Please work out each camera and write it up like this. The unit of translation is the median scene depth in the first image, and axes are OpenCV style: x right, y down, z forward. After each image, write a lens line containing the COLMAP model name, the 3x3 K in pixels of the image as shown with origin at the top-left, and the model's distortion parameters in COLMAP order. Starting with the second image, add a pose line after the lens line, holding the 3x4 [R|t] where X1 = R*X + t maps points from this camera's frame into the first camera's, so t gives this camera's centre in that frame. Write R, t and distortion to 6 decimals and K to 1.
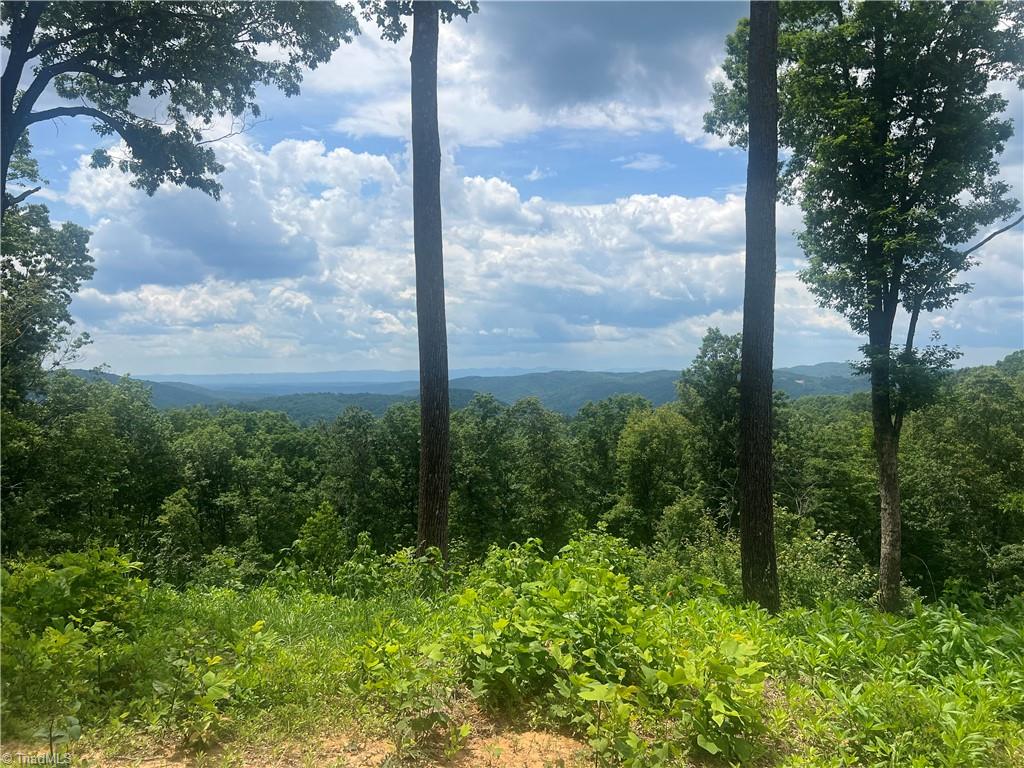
lens RADIAL K [[766.1, 0, 515.0], [0, 766.1, 408.5], [0, 0, 1]] dist [0.004400, -0.003263]
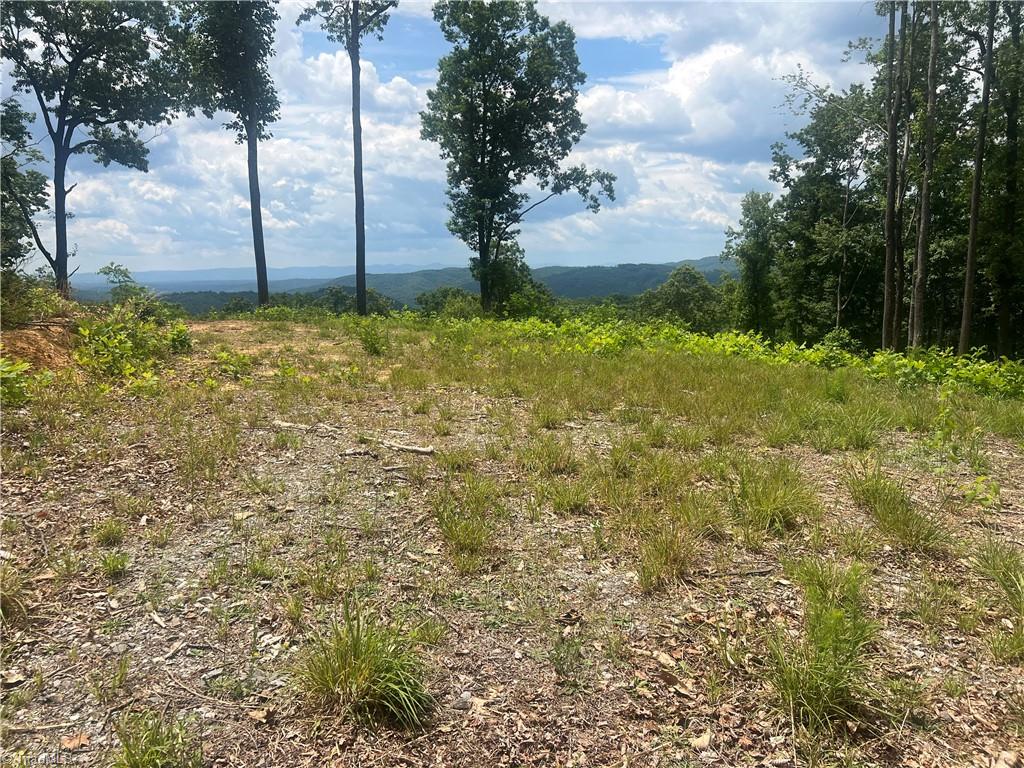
lens RADIAL K [[820.3, 0, 504.7], [0, 820.3, 383.0], [0, 0, 1]] dist [0.102877, -0.144798]
pose [[0.993986, -0.022216, 0.107229, 0.095464], [0.012387, 0.995730, 0.091477, 0.021279], [-0.108803, -0.089598, 0.990017, -0.465904]]
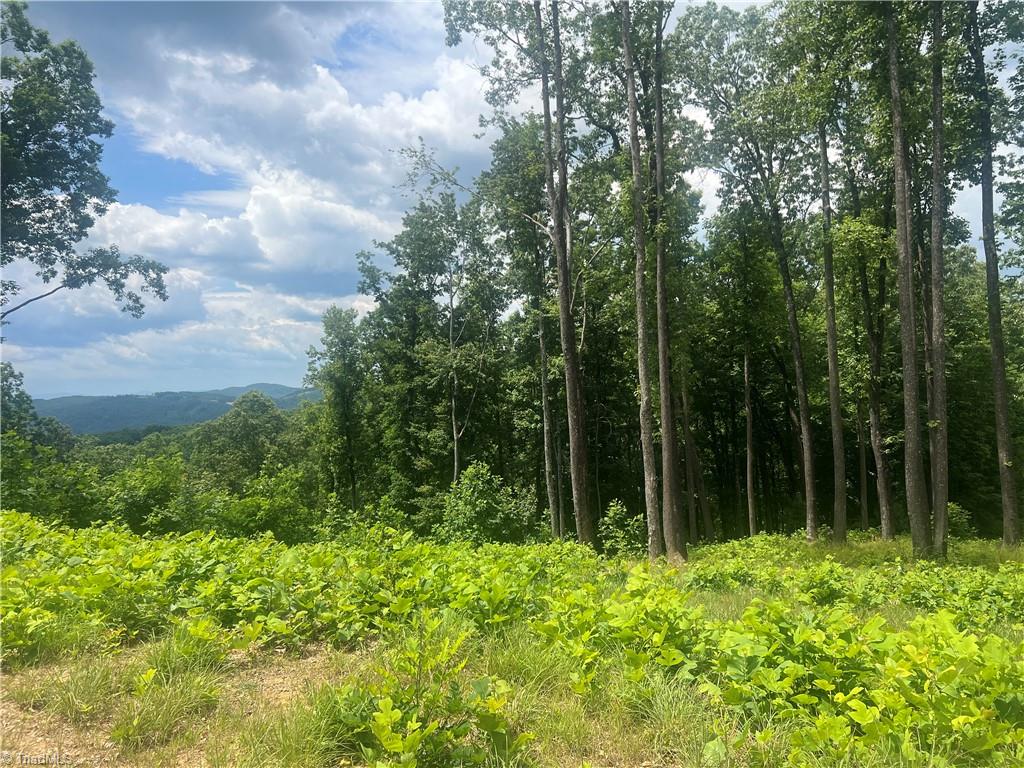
lens RADIAL K [[777.4, 0, 533.7], [0, 777.4, 387.5], [0, 0, 1]] dist [0.051332, -0.063297]
pose [[0.766655, -0.023297, 0.641636, 0.141535], [0.058269, 0.997742, -0.033396, 0.009966], [-0.639409, 0.062991, 0.766282, -0.219720]]
